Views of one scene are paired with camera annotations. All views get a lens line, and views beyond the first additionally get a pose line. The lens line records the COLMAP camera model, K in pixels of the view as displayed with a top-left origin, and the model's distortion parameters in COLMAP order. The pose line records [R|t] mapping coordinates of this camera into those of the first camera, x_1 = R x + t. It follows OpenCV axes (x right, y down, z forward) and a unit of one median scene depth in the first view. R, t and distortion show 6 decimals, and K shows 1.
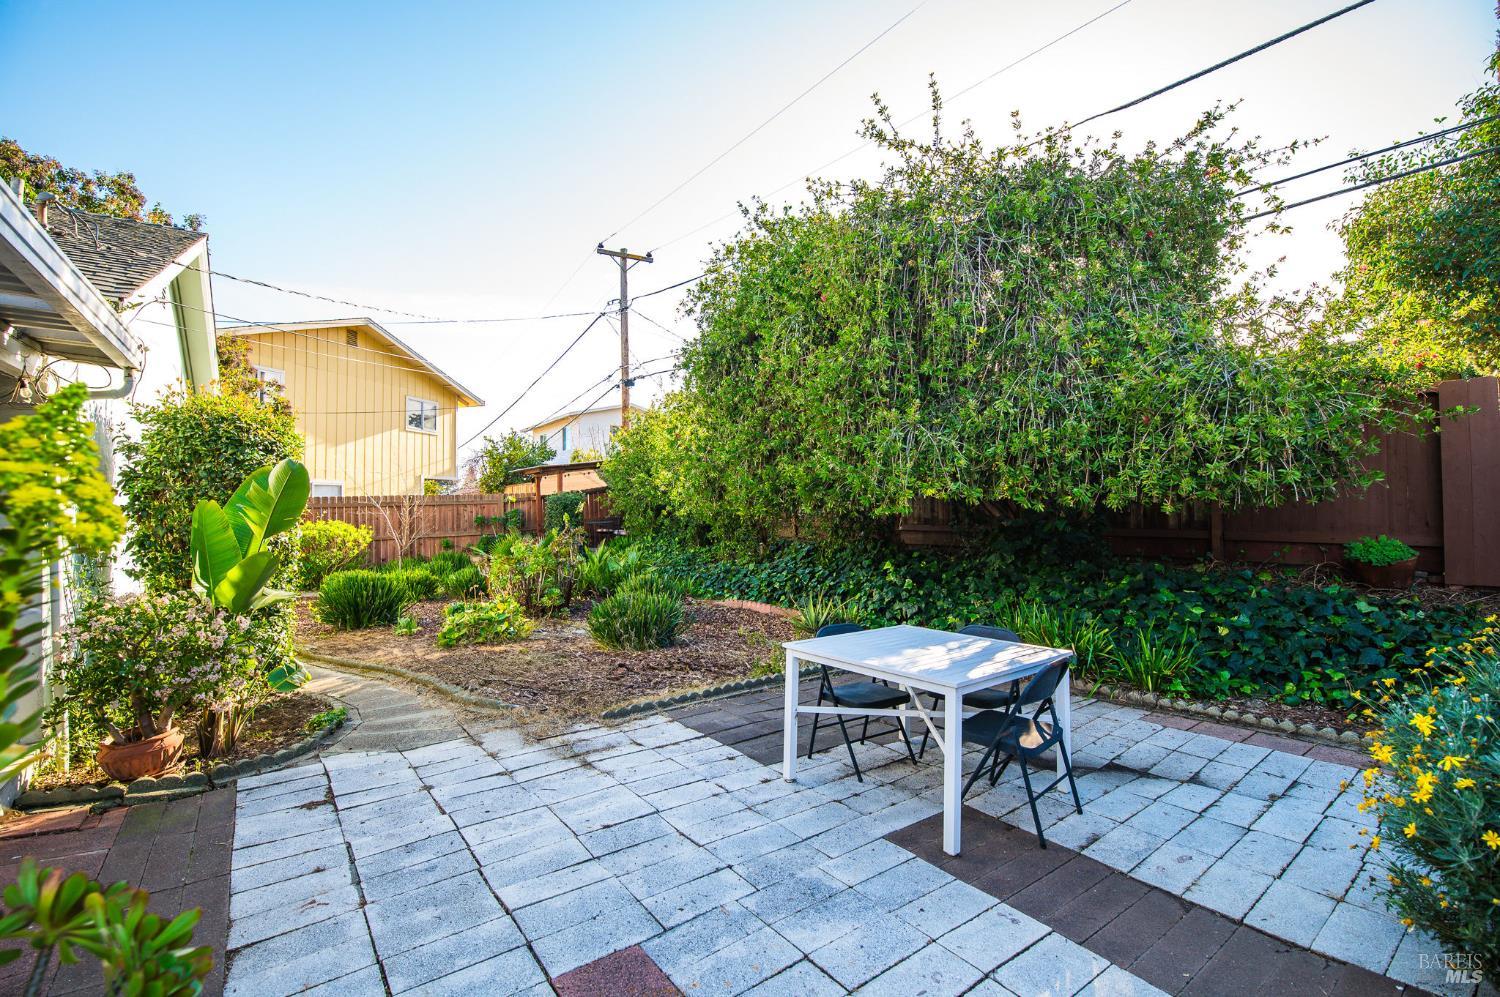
lens RADIAL K [[666.3, 0, 755.0], [0, 666.3, 495.0], [0, 0, 1]] dist [-0.012253, -0.003508]
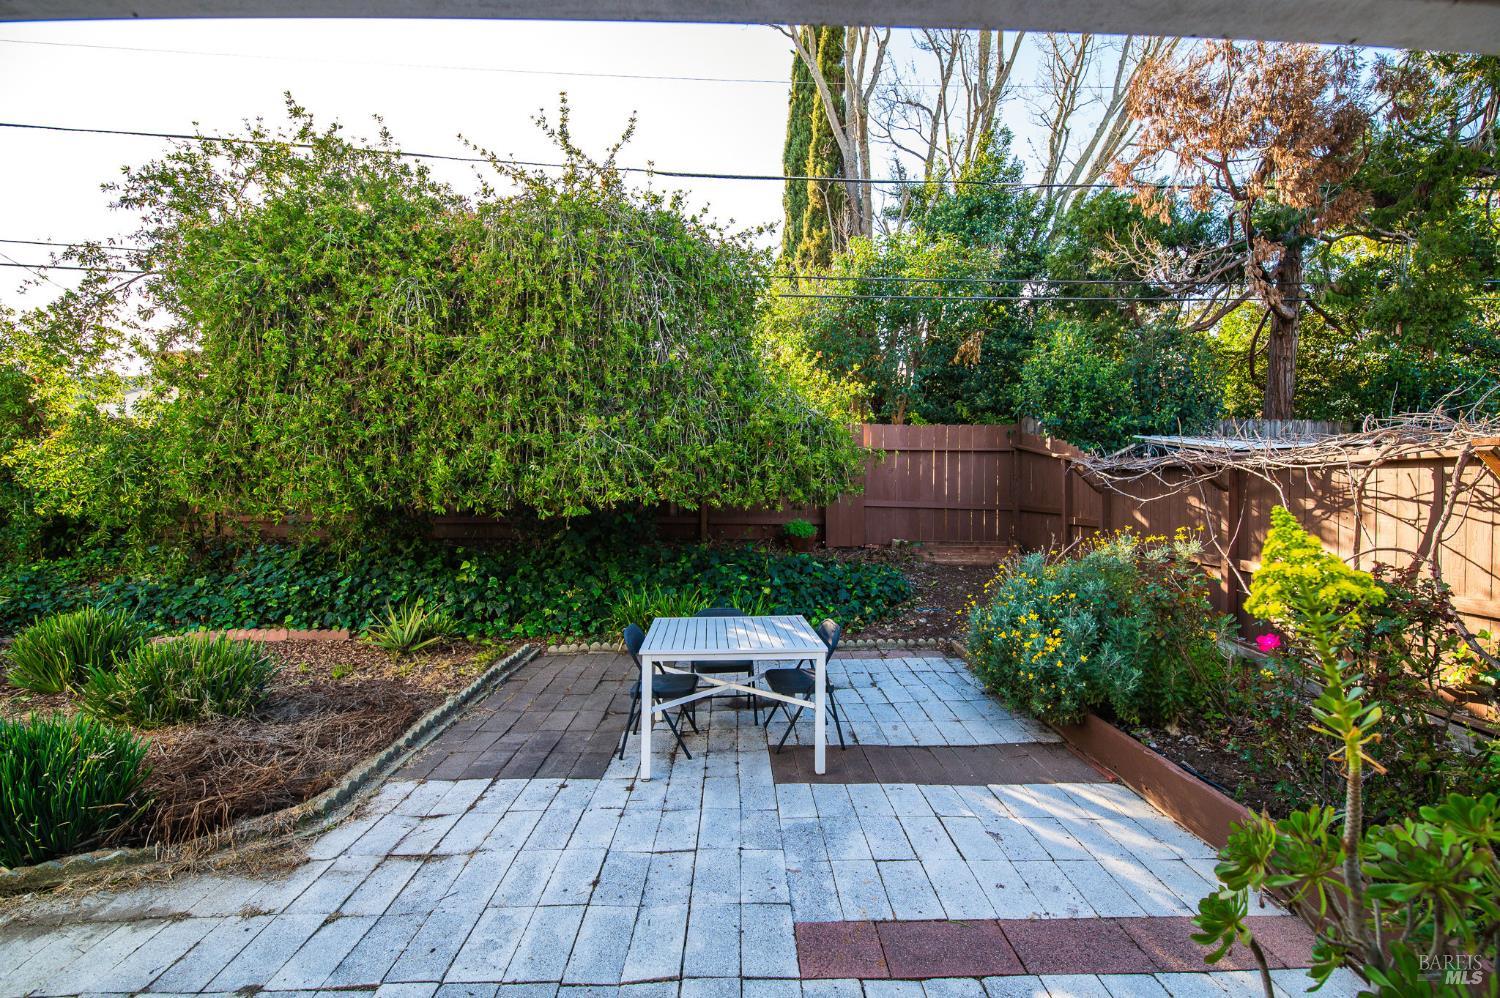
lens RADIAL K [[666.3, 0, 772.2], [0, 666.3, 495.8], [0, 0, 1]] dist [-0.012253, -0.003508]
pose [[0.572644, -0.008828, 0.819757, -0.602420], [-0.020642, 0.999470, 0.025183, -0.046087], [-0.819544, -0.031342, 0.572158, 0.211832]]
